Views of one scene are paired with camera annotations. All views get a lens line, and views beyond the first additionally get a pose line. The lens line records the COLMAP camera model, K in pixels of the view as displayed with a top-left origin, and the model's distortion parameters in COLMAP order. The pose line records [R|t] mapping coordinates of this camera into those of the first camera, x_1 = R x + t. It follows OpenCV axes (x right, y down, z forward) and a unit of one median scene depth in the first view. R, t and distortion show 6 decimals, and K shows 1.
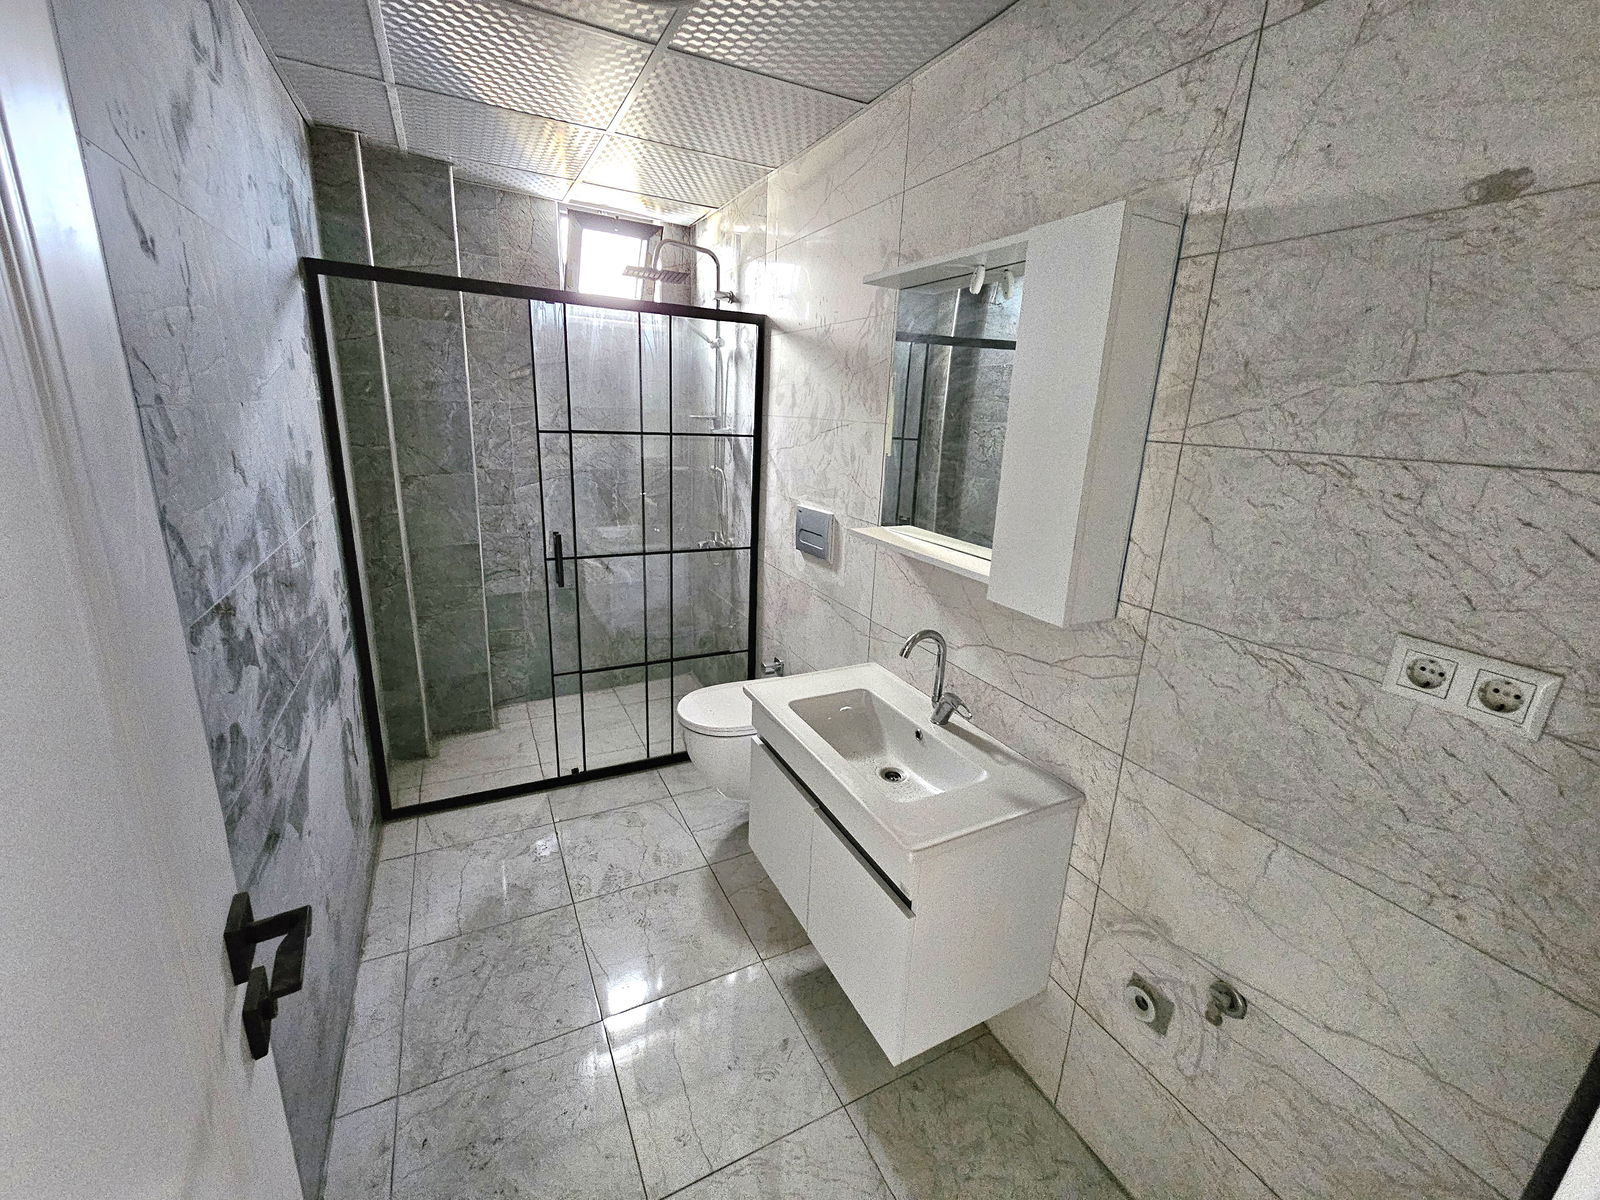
lens RADIAL K [[653.3, 0, 799.8], [0, 653.3, 591.3], [0, 0, 1]] dist [-0.002381, 0.001553]
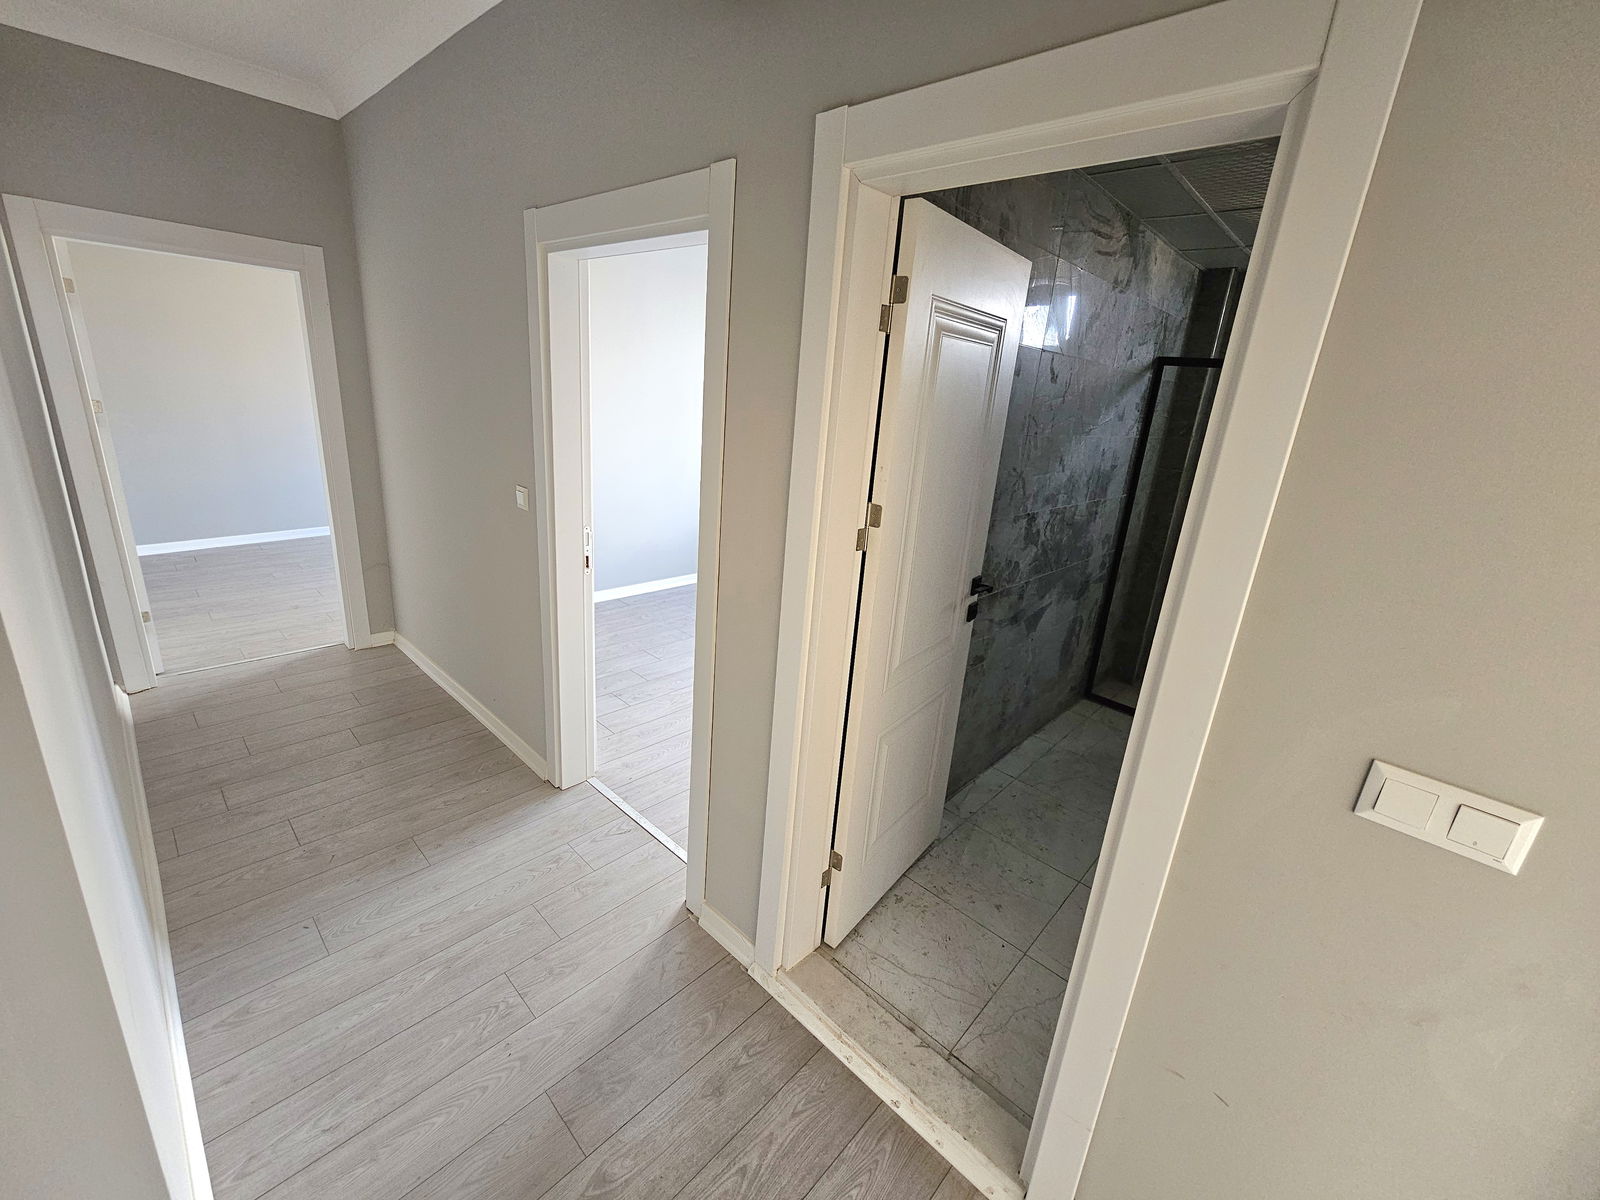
lens RADIAL K [[653.3, 0, 797.7], [0, 653.3, 589.7], [0, 0, 1]] dist [-0.002381, 0.001553]
pose [[0.344062, 0.249711, -0.905133, 0.955849], [-0.303744, 0.941754, 0.144354, 0.167904], [0.888460, 0.225262, 0.399870, -0.610448]]
